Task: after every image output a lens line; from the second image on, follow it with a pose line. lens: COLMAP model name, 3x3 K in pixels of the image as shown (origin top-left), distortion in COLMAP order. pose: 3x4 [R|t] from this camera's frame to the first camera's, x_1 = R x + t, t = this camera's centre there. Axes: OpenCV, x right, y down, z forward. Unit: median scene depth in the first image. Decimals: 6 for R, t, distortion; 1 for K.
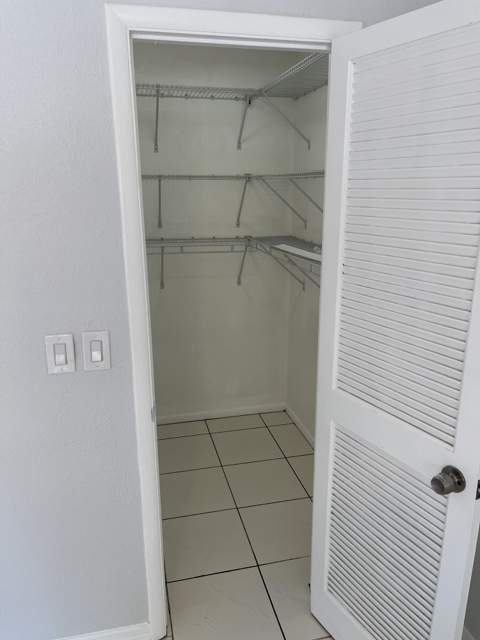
lens RADIAL K [[481.9, 0, 240.0], [0, 481.9, 320.0], [0, 0, 1]] dist [0.095076, -0.128448]
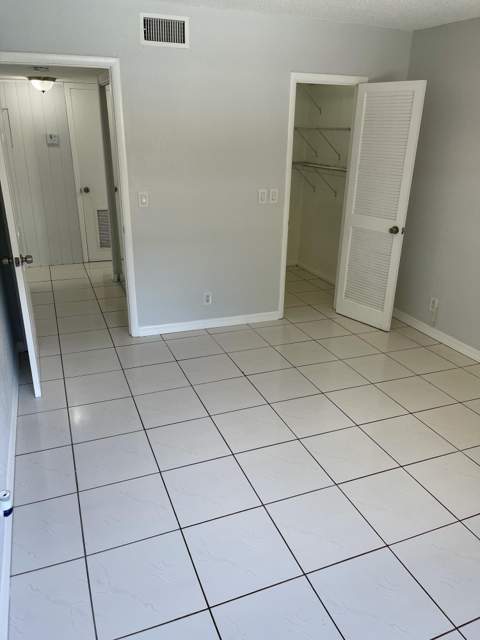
lens RADIAL K [[481.9, 0, 240.0], [0, 481.9, 320.0], [0, 0, 1]] dist [0.095076, -0.128448]
pose [[0.989066, -0.034908, 0.143282, -0.916750], [0.019317, 0.993877, 0.108790, 0.466319], [-0.146202, -0.104832, 0.983684, -1.795953]]
